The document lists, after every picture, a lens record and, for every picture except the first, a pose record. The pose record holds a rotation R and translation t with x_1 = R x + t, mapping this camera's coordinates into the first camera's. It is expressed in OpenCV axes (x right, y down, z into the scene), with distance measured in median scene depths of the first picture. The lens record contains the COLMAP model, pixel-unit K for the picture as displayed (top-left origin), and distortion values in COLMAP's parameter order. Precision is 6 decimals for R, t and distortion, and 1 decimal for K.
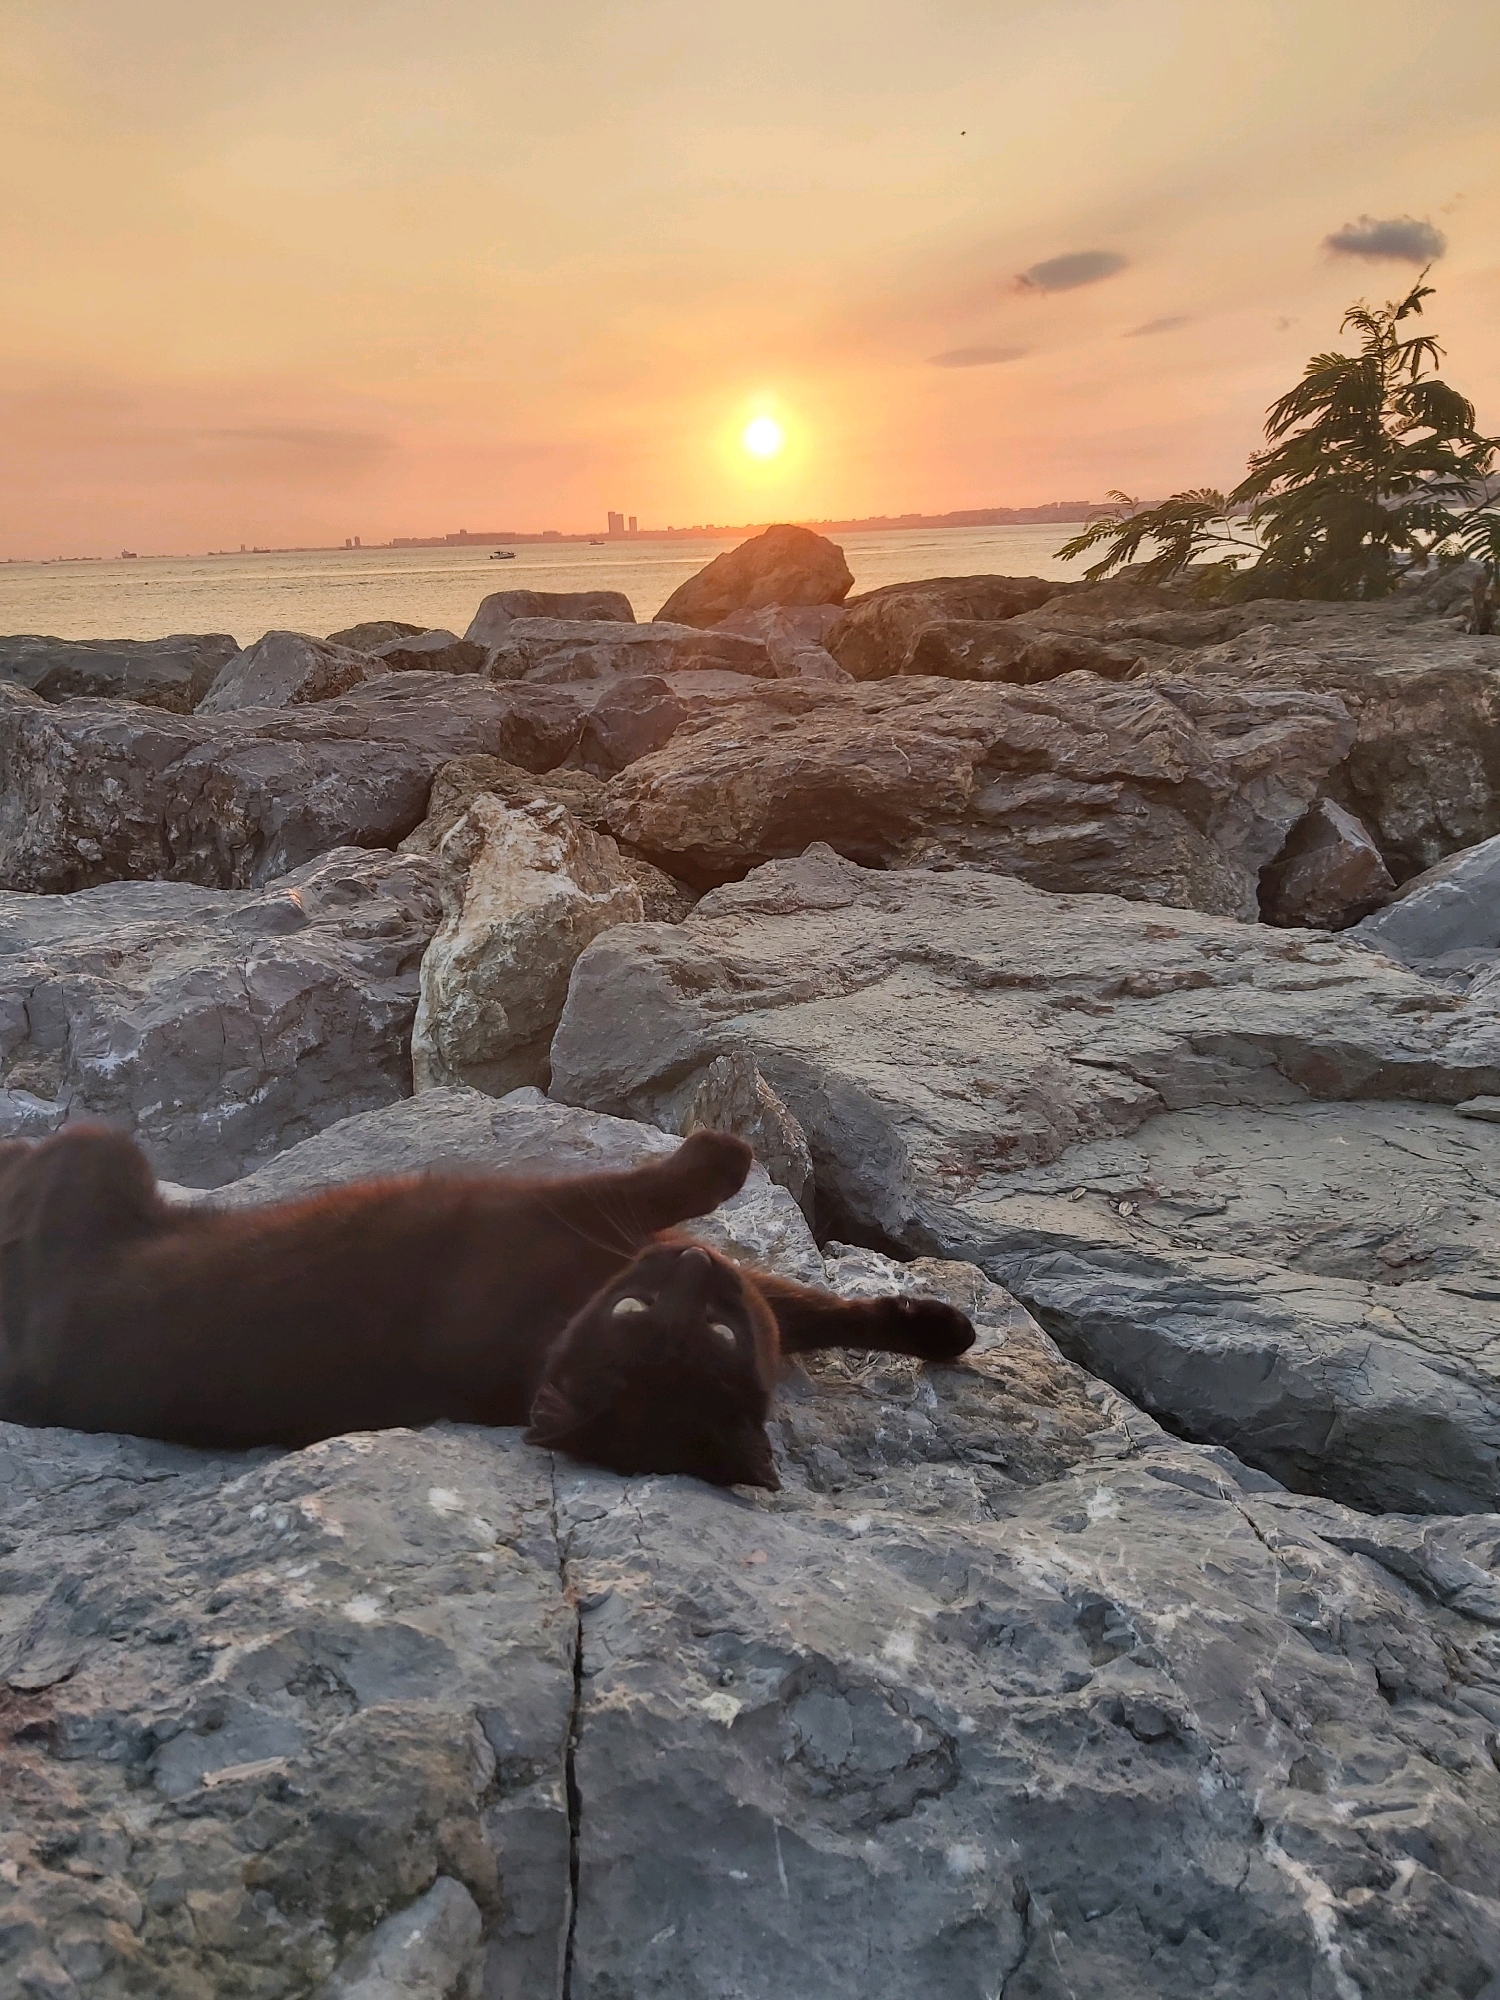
lens RADIAL K [[1550.0, 0, 750.0], [0, 1550.0, 1000.0], [0, 0, 1]] dist [0.082501, -0.169196]
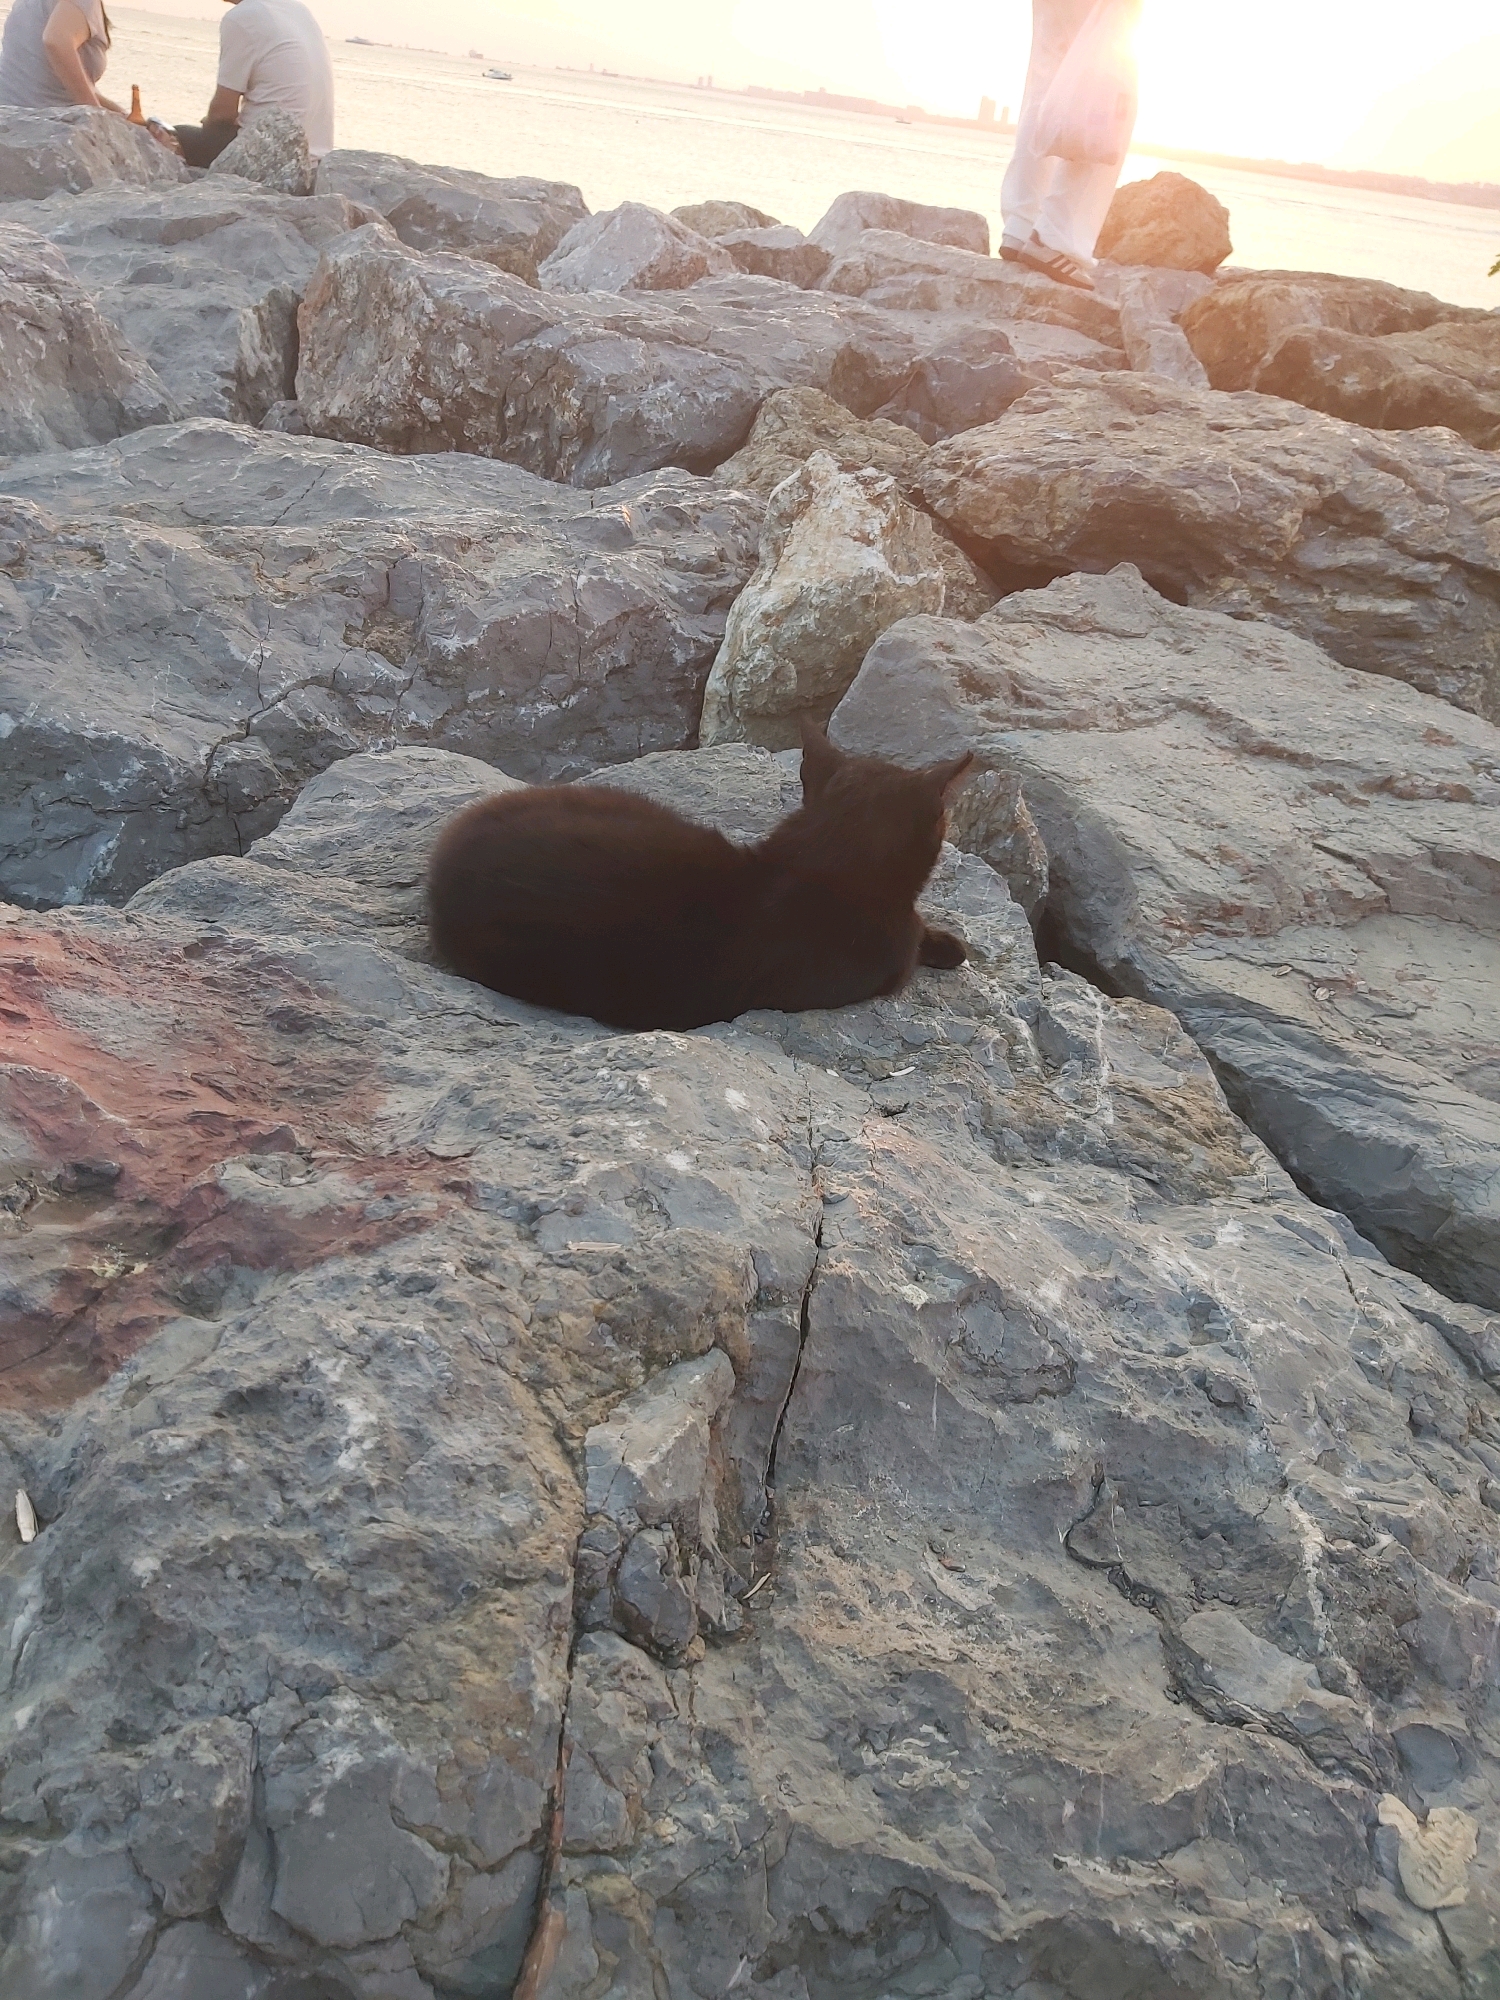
lens RADIAL K [[1611.3, 0, 750.0], [0, 1611.3, 1000.0], [0, 0, 1]] dist [0.090123, -0.258091]
pose [[0.965898, 0.244020, -0.086572, -0.042747], [-0.217874, 0.946650, 0.237455, -0.040960], [0.139897, -0.210496, 0.967533, -0.143057]]
